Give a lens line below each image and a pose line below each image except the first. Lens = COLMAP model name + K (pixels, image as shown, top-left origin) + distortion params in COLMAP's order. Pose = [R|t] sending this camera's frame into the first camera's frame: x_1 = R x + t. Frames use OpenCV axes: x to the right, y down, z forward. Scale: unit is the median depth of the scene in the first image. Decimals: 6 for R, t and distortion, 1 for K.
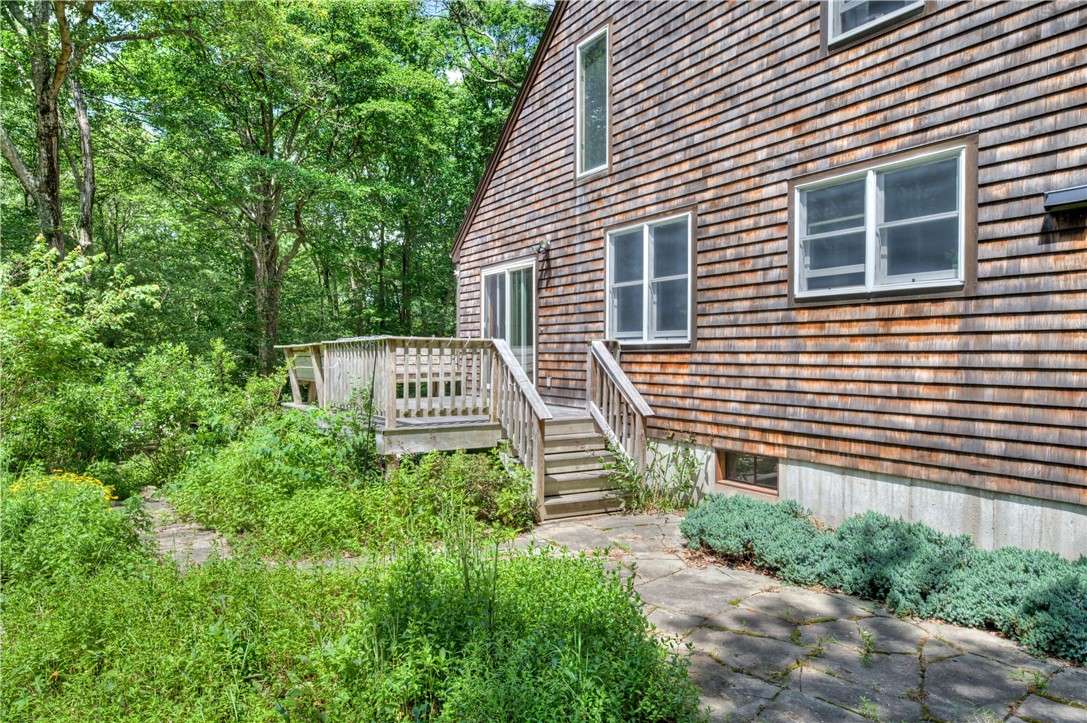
lens RADIAL K [[714.4, 0, 545.8], [0, 714.4, 357.8], [0, 0, 1]] dist [0.010968, -0.002340]
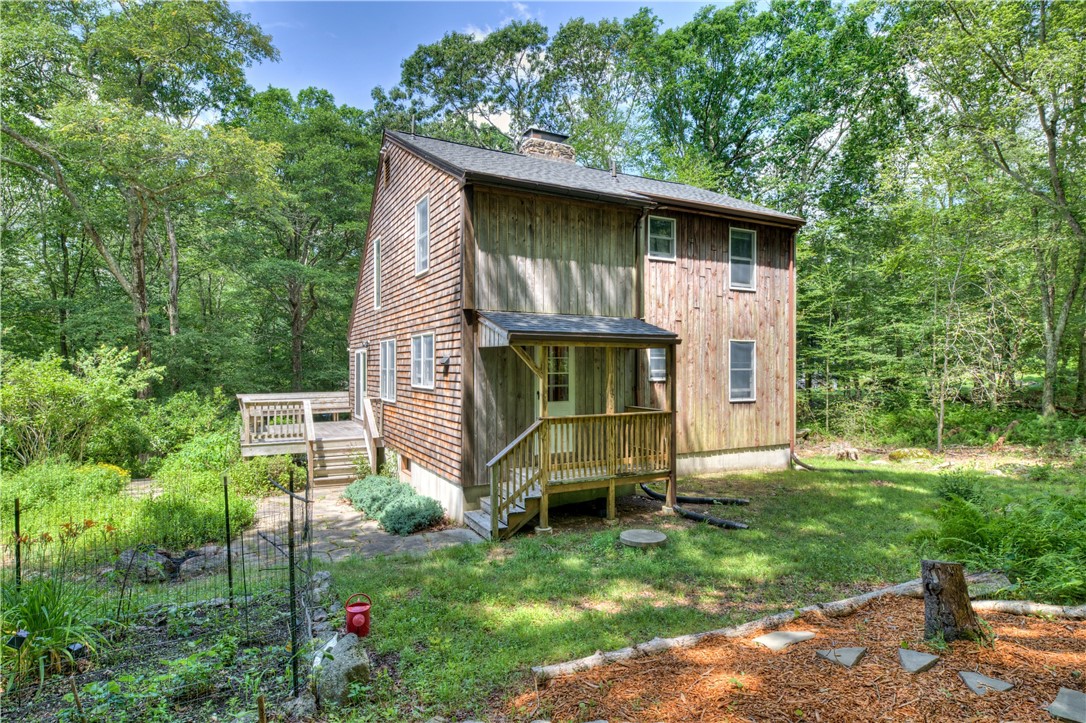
lens RADIAL K [[601.1, 0, 549.5], [0, 601.1, 366.7], [0, 0, 1]] dist [0.009242, 0.000743]
pose [[0.997251, -0.002337, -0.074067, 0.649297], [0.002130, 0.999994, -0.002878, -0.099561], [0.074074, 0.002712, 0.997249, -0.579974]]
